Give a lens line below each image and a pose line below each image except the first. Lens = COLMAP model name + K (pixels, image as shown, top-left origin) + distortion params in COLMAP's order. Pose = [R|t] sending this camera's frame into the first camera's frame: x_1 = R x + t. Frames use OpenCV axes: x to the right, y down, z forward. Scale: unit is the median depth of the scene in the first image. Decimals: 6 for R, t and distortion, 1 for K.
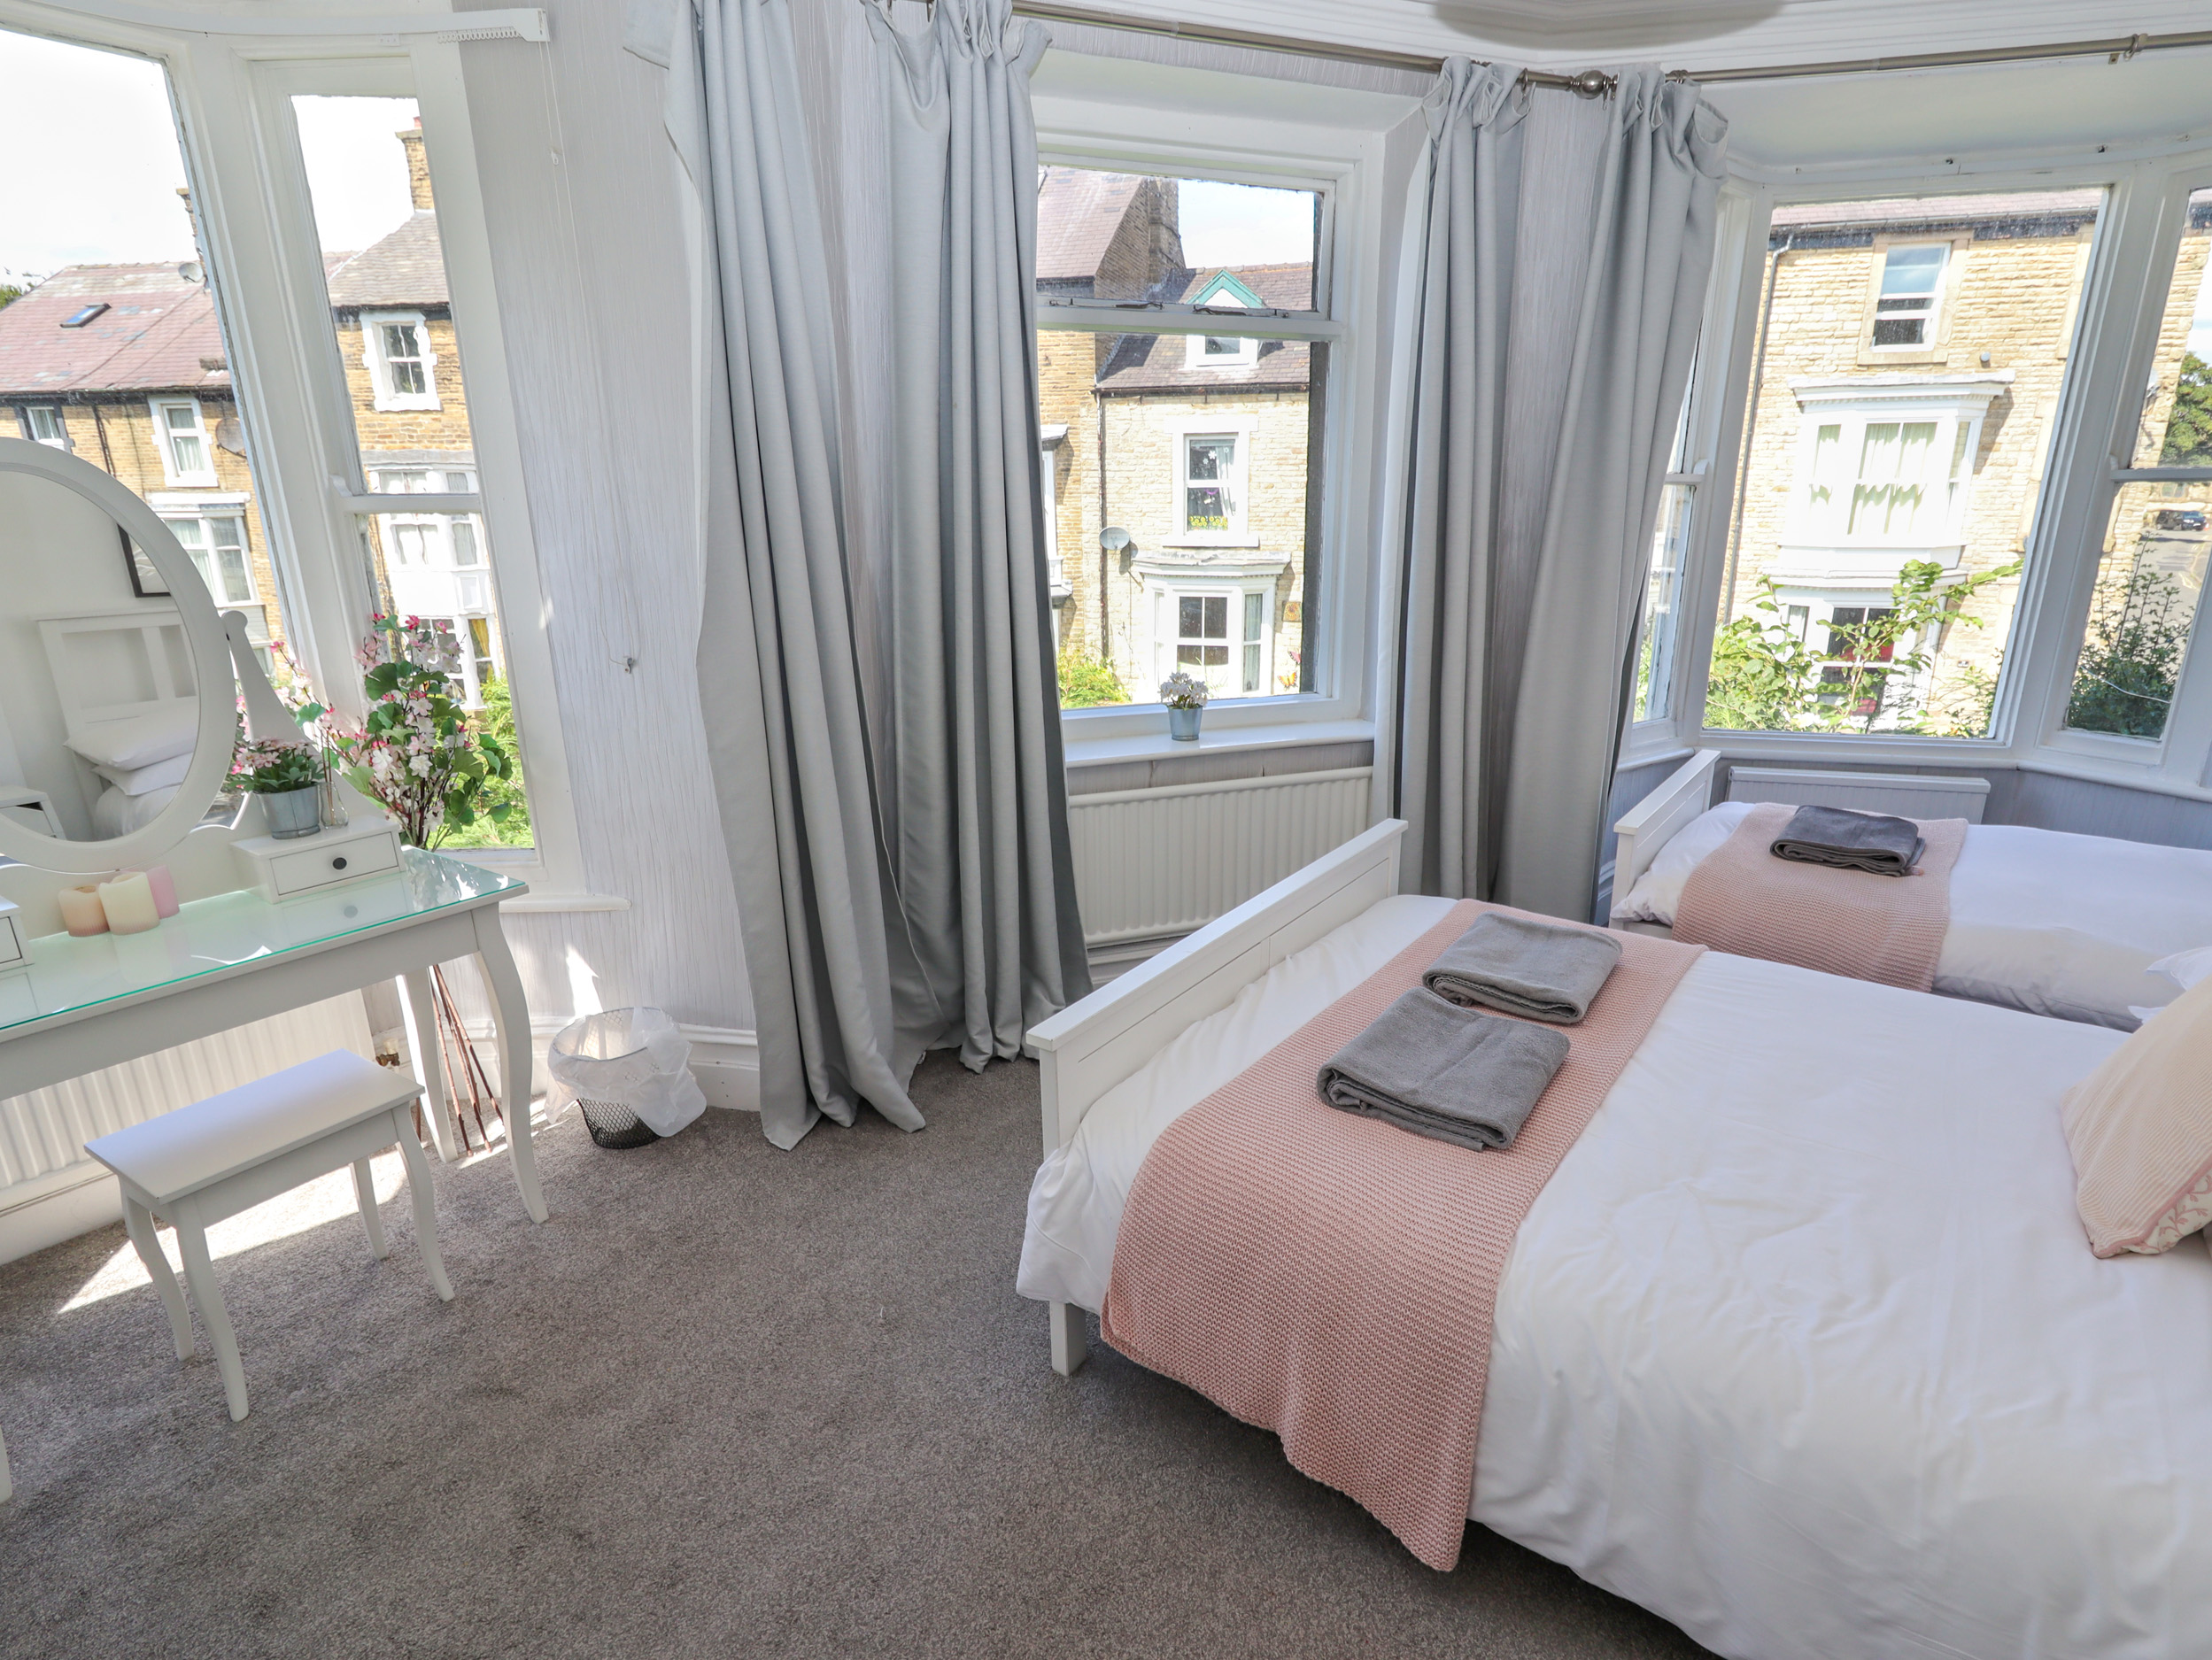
lens RADIAL K [[1170.2, 0, 1122.8], [0, 1170.2, 834.1], [0, 0, 1]] dist [0.000952, 0.000112]
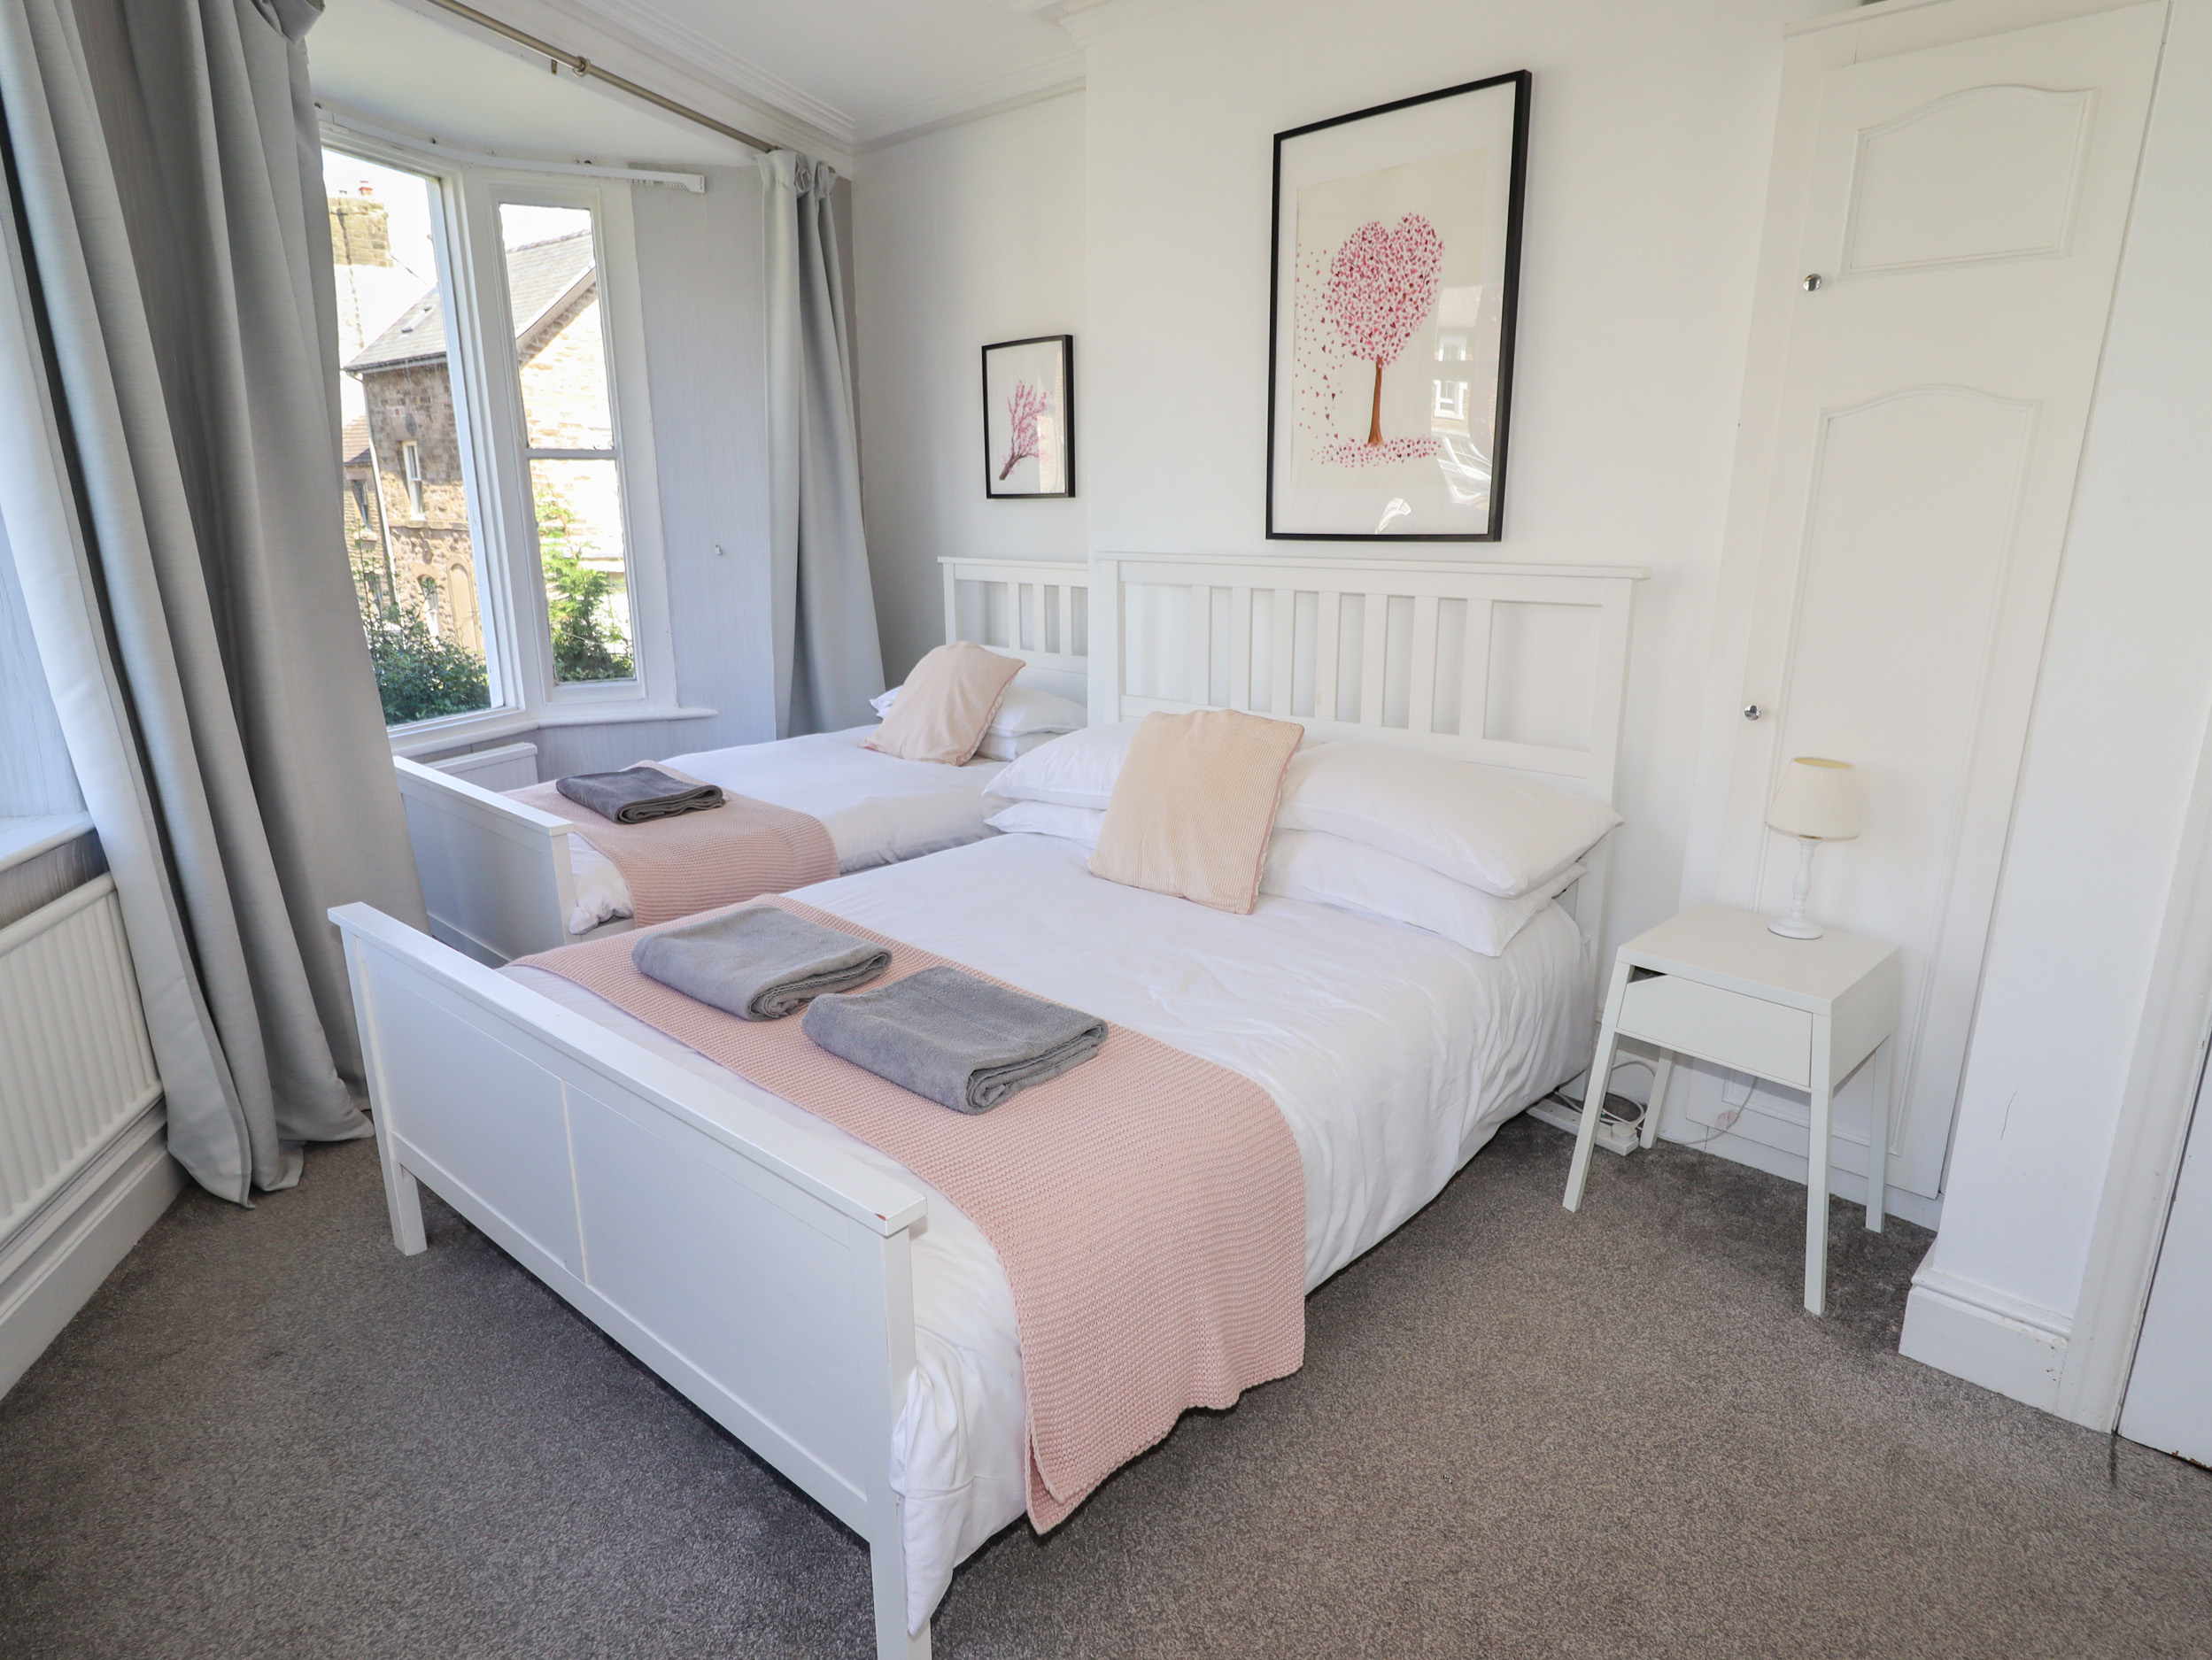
lens RADIAL K [[1275.4, 0, 1106.0], [0, 1275.4, 830.0], [0, 0, 1]] dist [0.003525, 0.000561]
pose [[0.095484, -0.240661, 0.965901, -0.517154], [0.281033, 0.937378, 0.205773, -0.099168], [-0.954936, 0.251802, 0.157138, 0.554277]]
